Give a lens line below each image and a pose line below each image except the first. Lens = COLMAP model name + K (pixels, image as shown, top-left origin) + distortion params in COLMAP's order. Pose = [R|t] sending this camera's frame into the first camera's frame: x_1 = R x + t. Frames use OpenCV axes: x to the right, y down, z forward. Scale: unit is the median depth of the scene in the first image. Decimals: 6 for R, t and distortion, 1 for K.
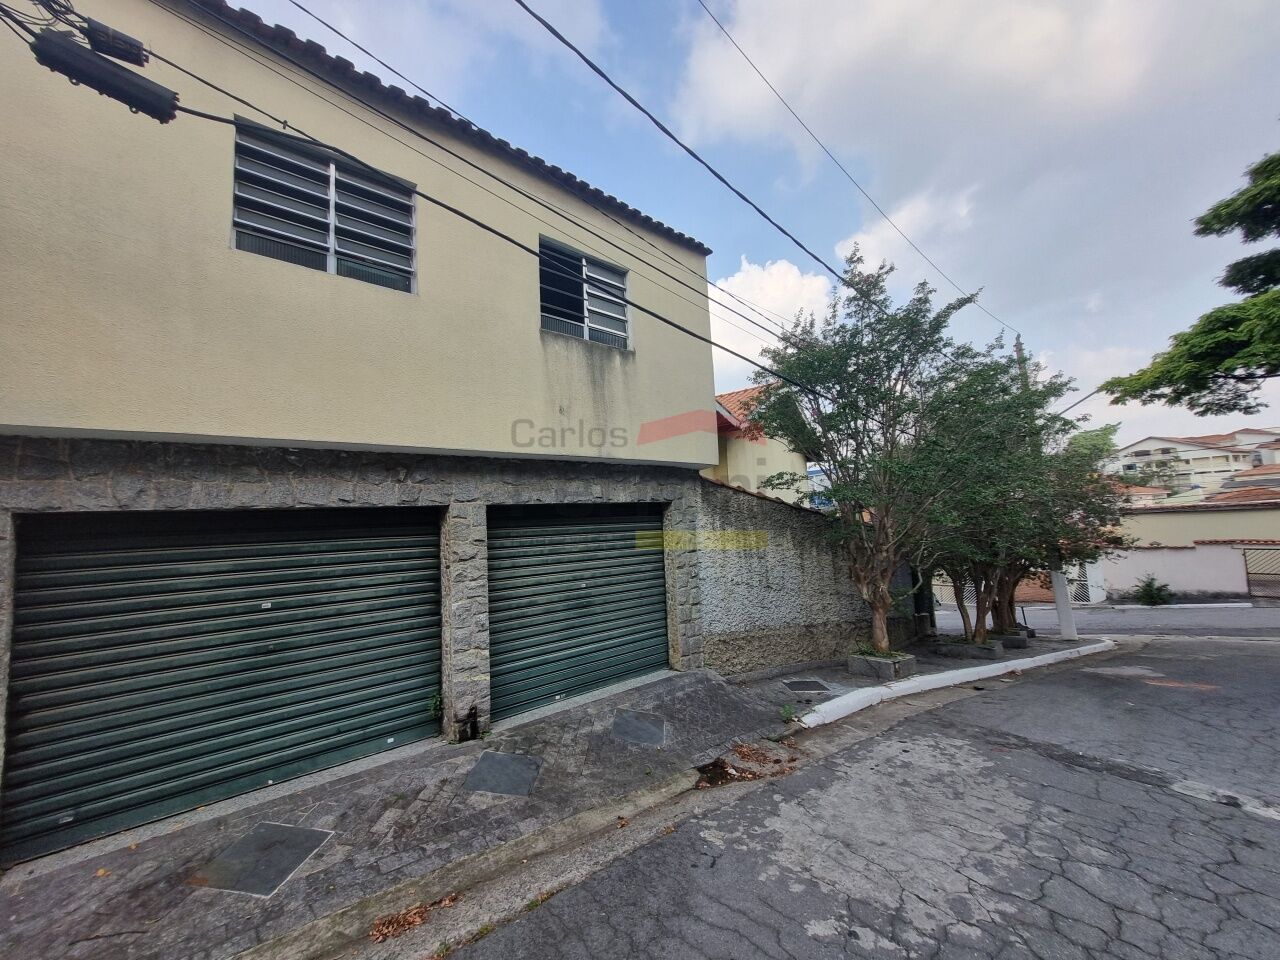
lens RADIAL K [[499.9, 0, 640.0], [0, 499.9, 480.0], [0, 0, 1]] dist [0.004266, -0.000202]
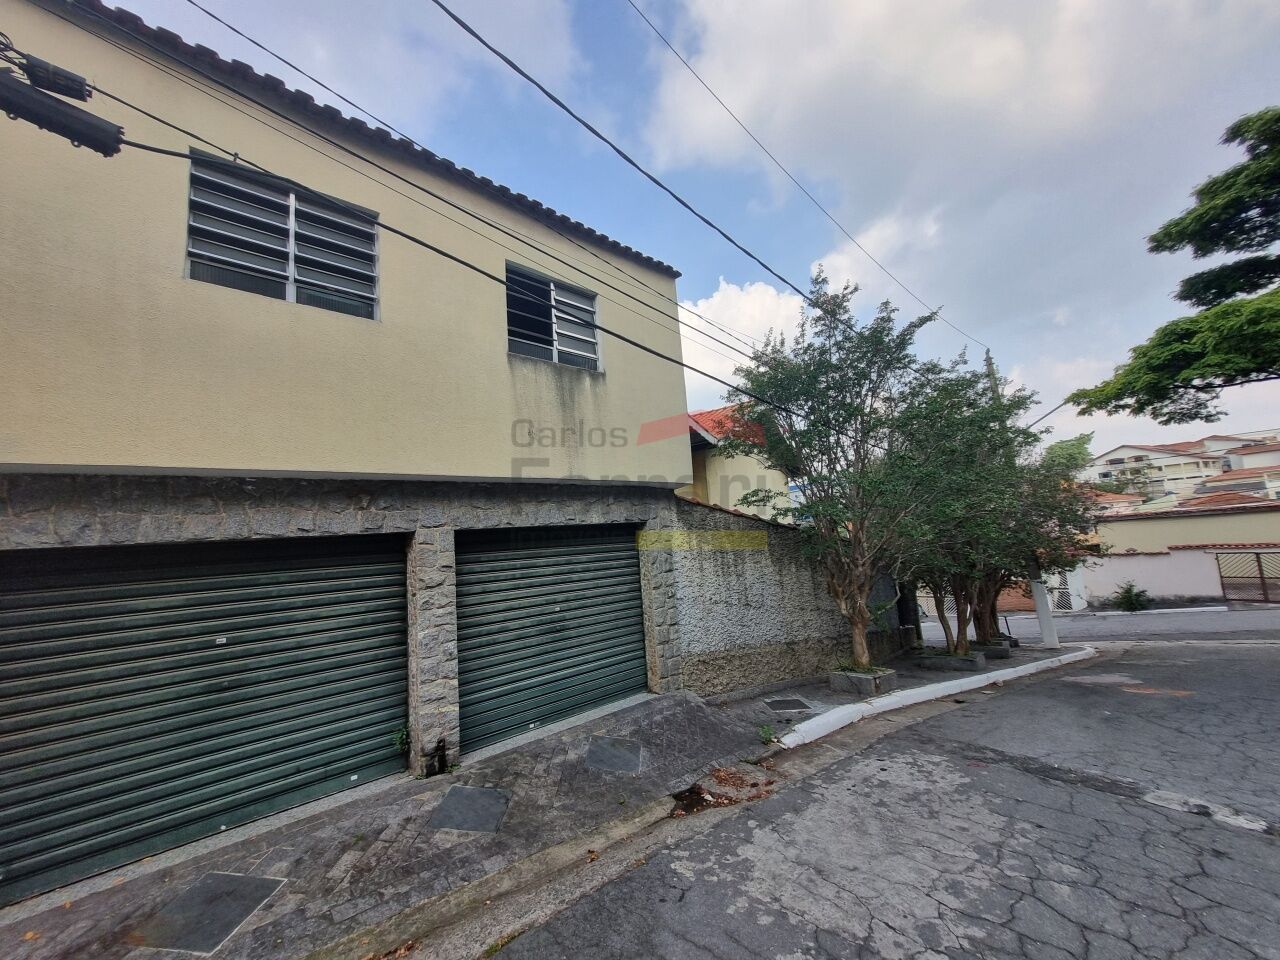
lens RADIAL K [[499.9, 0, 640.0], [0, 499.9, 480.0], [0, 0, 1]] dist [0.004266, -0.000202]
pose [[0.999480, -0.021863, 0.023709, 0.039064], [0.022711, 0.999089, -0.036128, -0.005294], [-0.022898, 0.036648, 0.999066, 0.001964]]
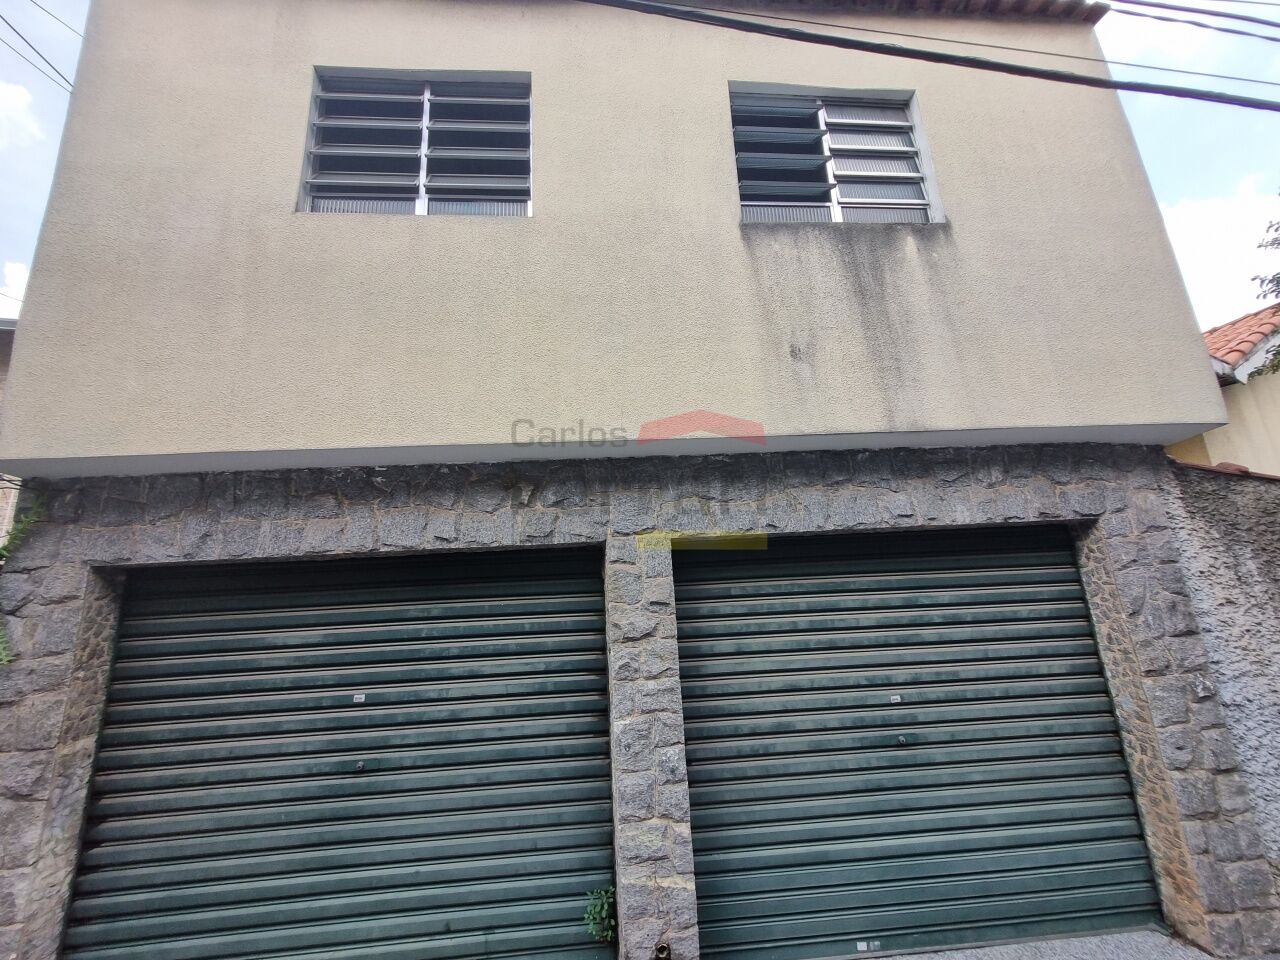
lens RADIAL K [[499.9, 0, 640.0], [0, 499.9, 480.0], [0, 0, 1]] dist [0.004266, -0.000202]
pose [[0.802295, -0.130638, -0.582457, 0.000471], [0.064750, 0.989047, -0.132642, 0.058231], [0.593406, 0.068704, 0.801966, 0.538589]]
